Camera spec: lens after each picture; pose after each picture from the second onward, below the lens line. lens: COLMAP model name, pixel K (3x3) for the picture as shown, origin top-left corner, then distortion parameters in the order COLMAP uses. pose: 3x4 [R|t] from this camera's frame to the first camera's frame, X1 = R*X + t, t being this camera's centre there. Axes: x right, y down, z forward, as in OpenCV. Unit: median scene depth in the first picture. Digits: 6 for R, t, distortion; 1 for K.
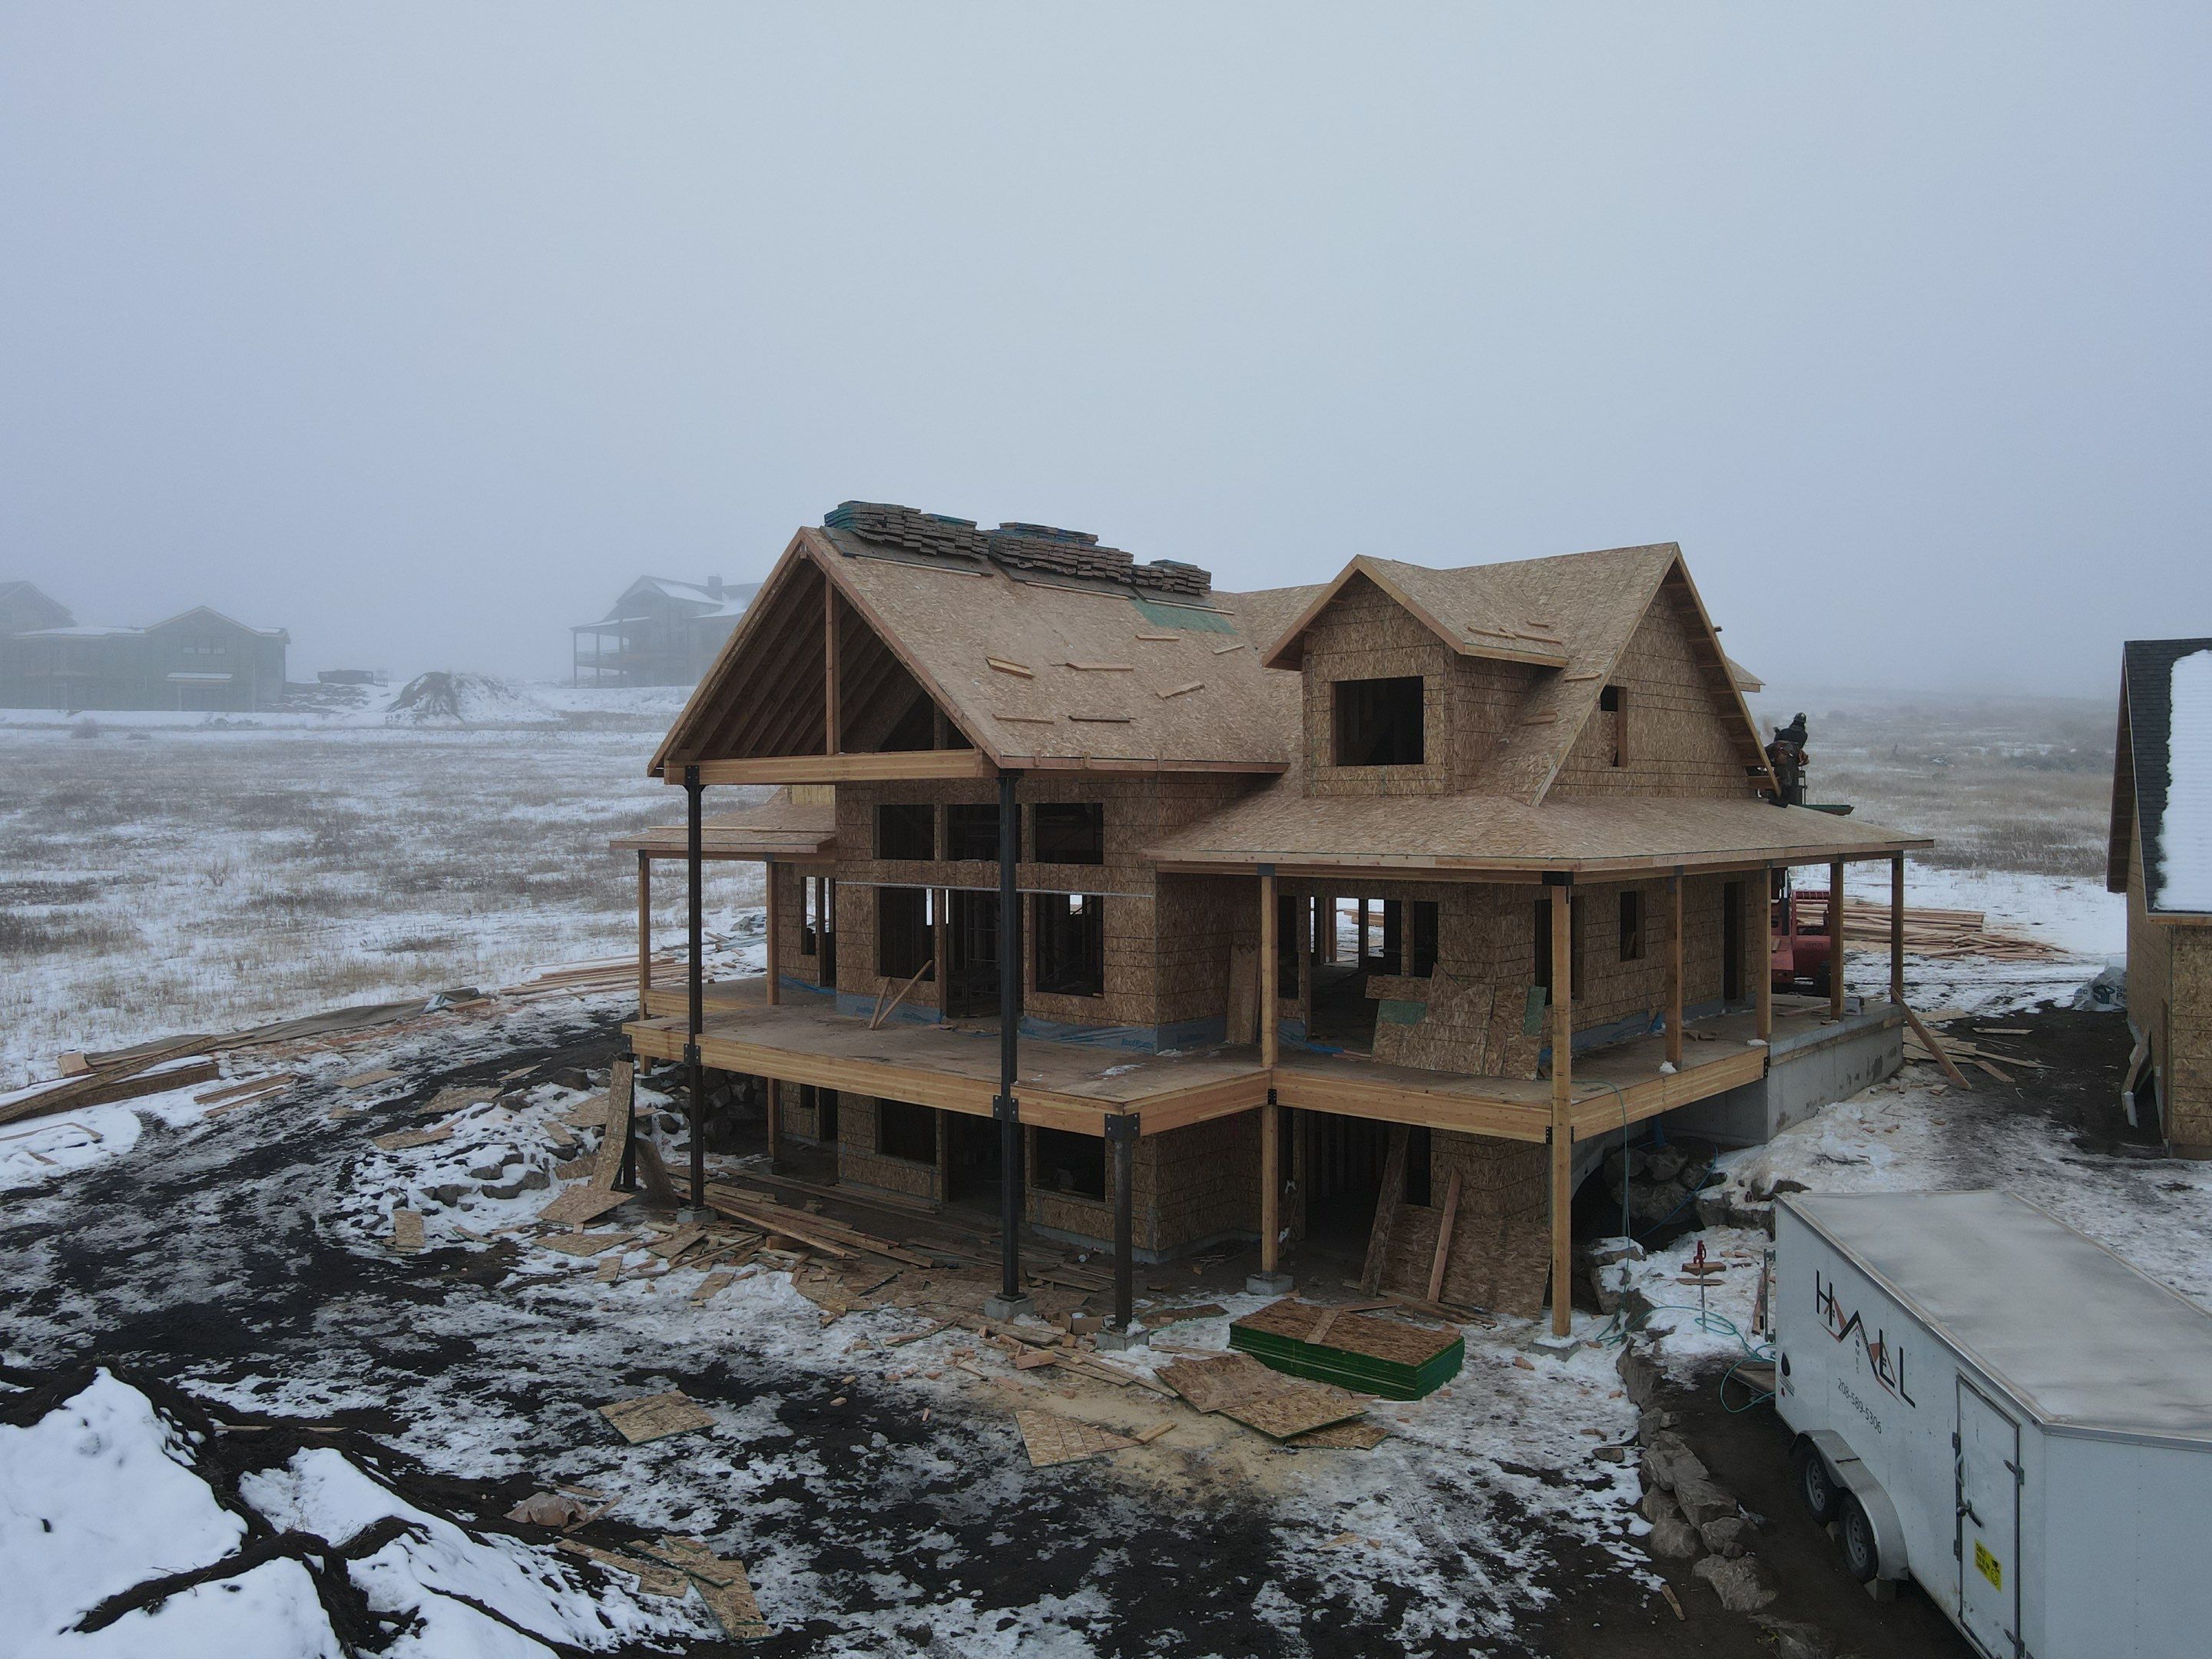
lens RADIAL K [[1618.6, 0, 1095.9], [0, 1618.6, 843.7], [0, 0, 1]] dist [0.008460, 0.007731]
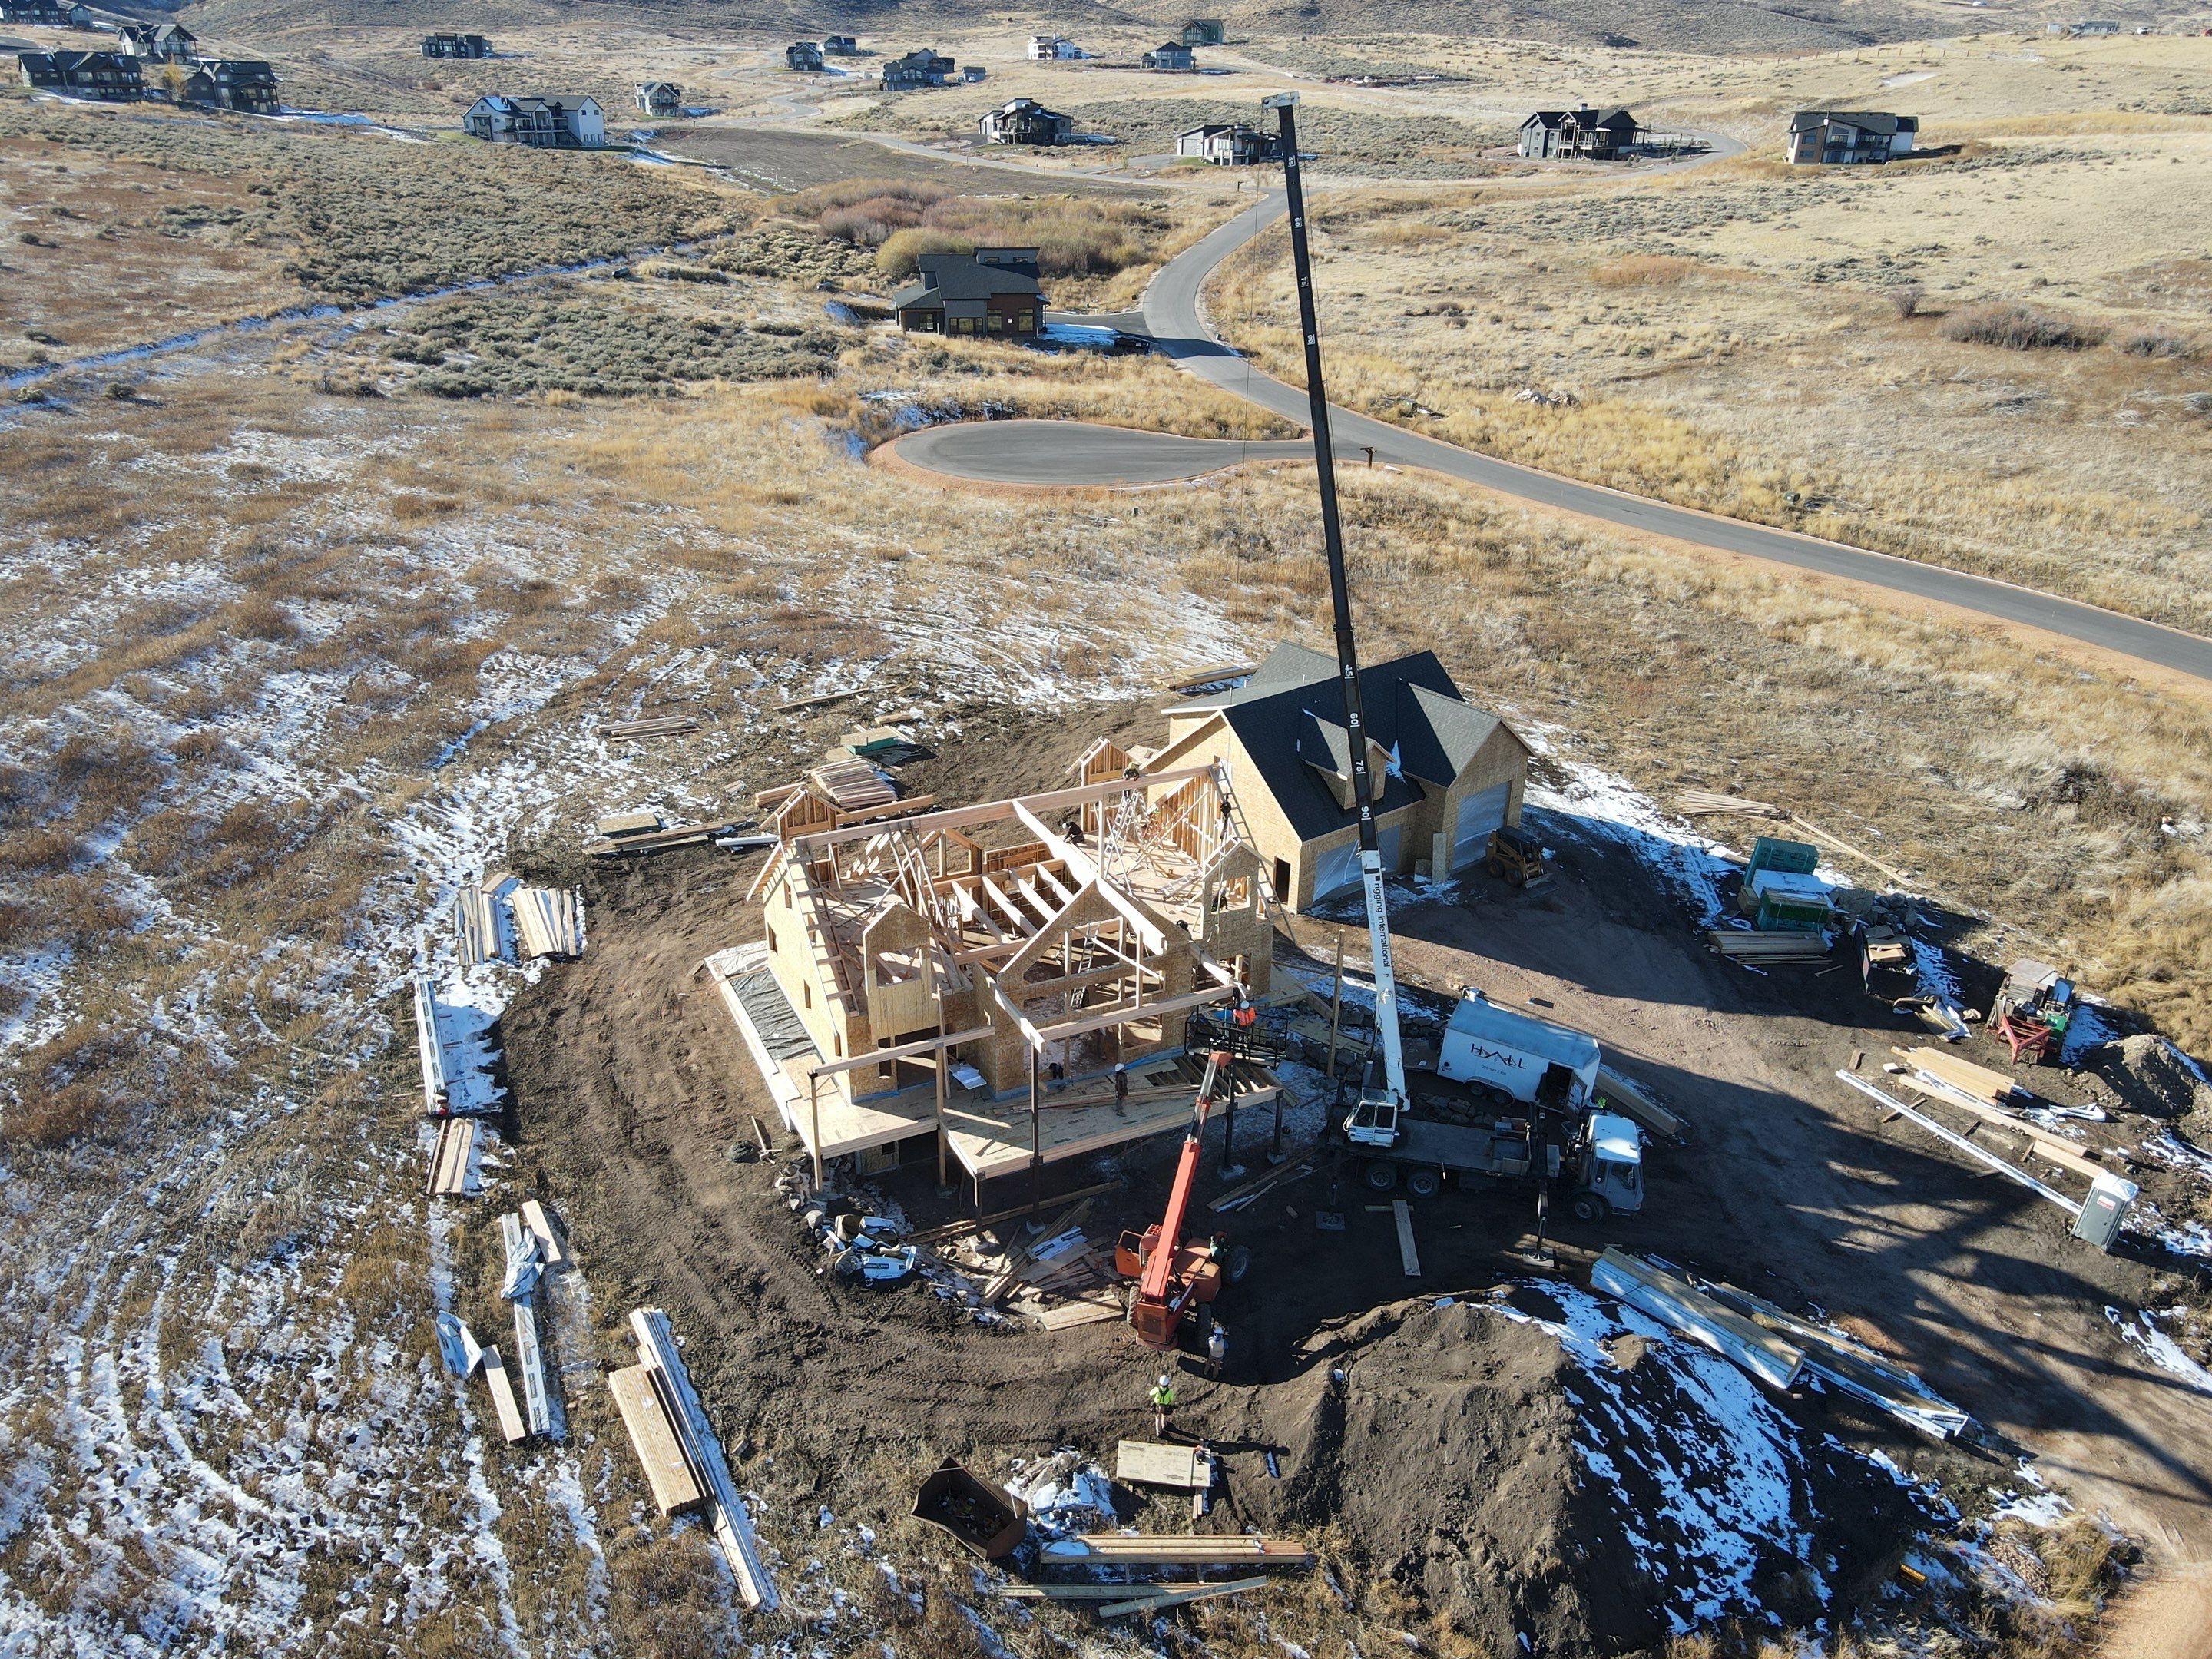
lens RADIAL K [[1618.6, 0, 1088.8], [0, 1618.6, 809.0], [0, 0, 1]] dist [0.008460, 0.007731]
pose [[0.380349, -0.366036, 0.849325, -2.131024], [0.007909, 0.919598, 0.392780, -1.267957], [-0.924809, -0.142676, 0.352663, 0.375759]]
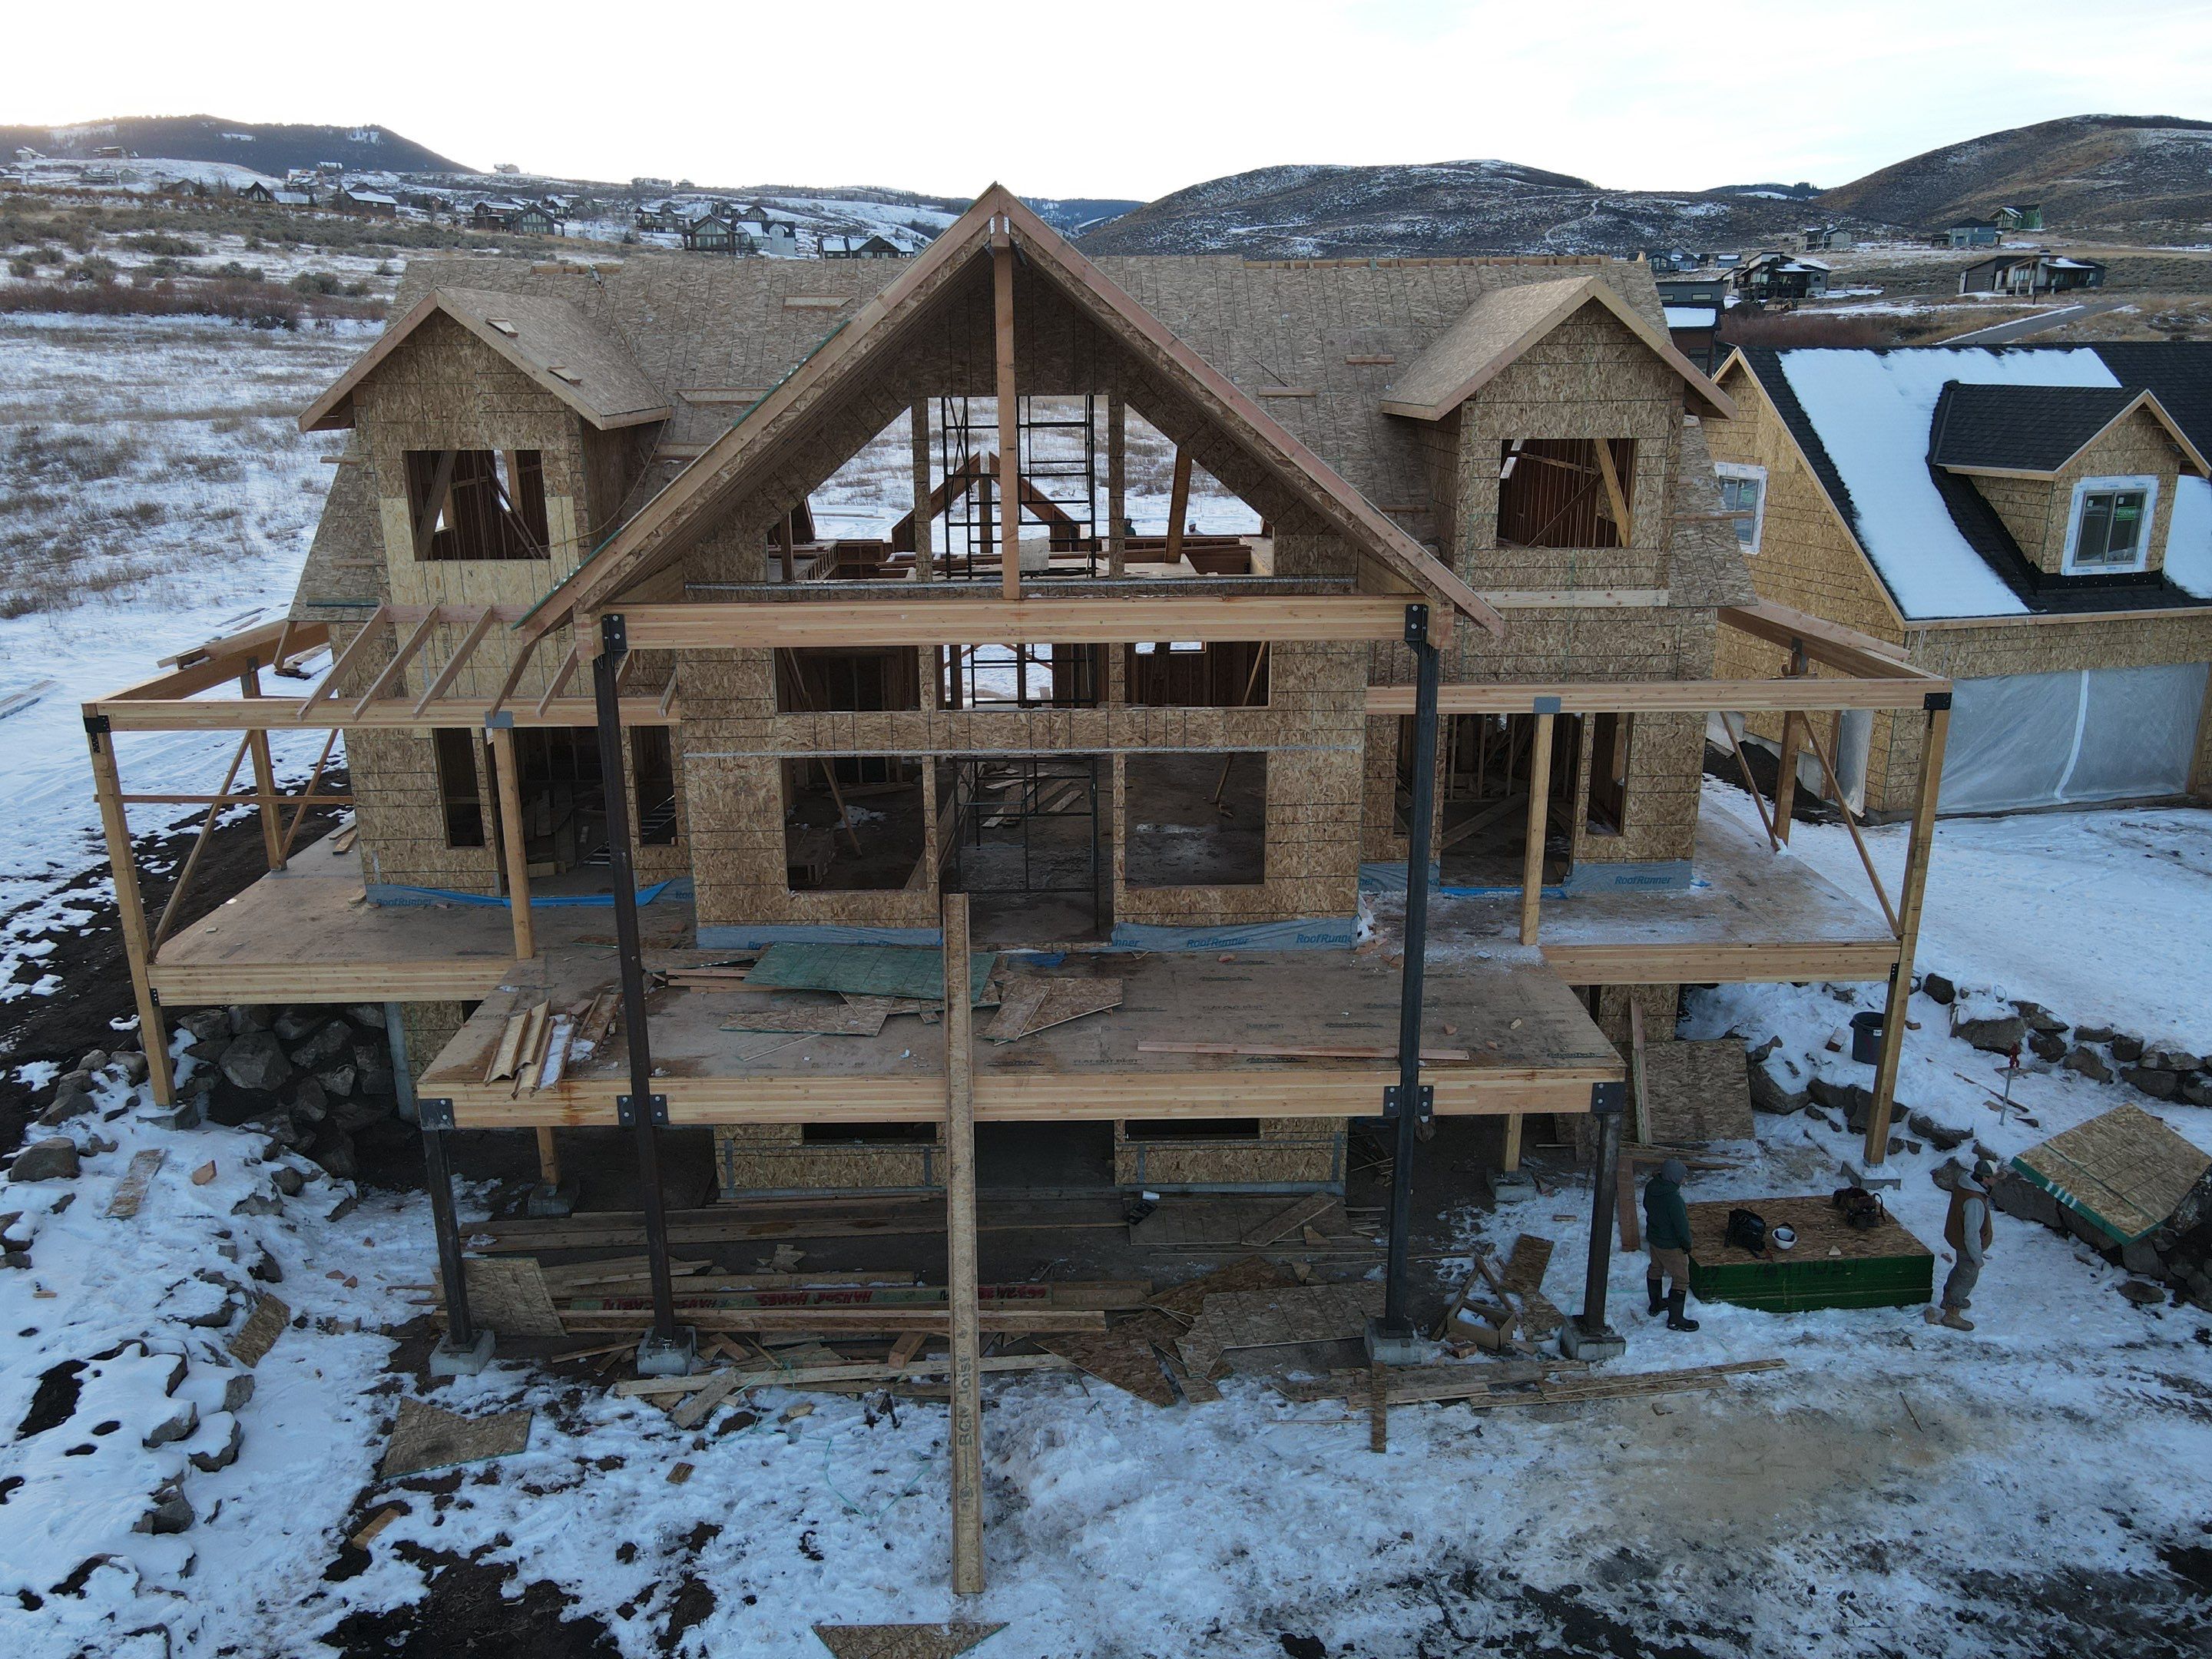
lens RADIAL K [[1618.6, 0, 1091.3], [0, 1618.6, 819.0], [0, 0, 1]] dist [0.008460, 0.007731]
pose [[0.734086, -0.190631, 0.651749, -0.597972], [0.020449, 0.965557, 0.259385, -0.143796], [-0.678748, -0.177083, 0.712701, 0.607138]]
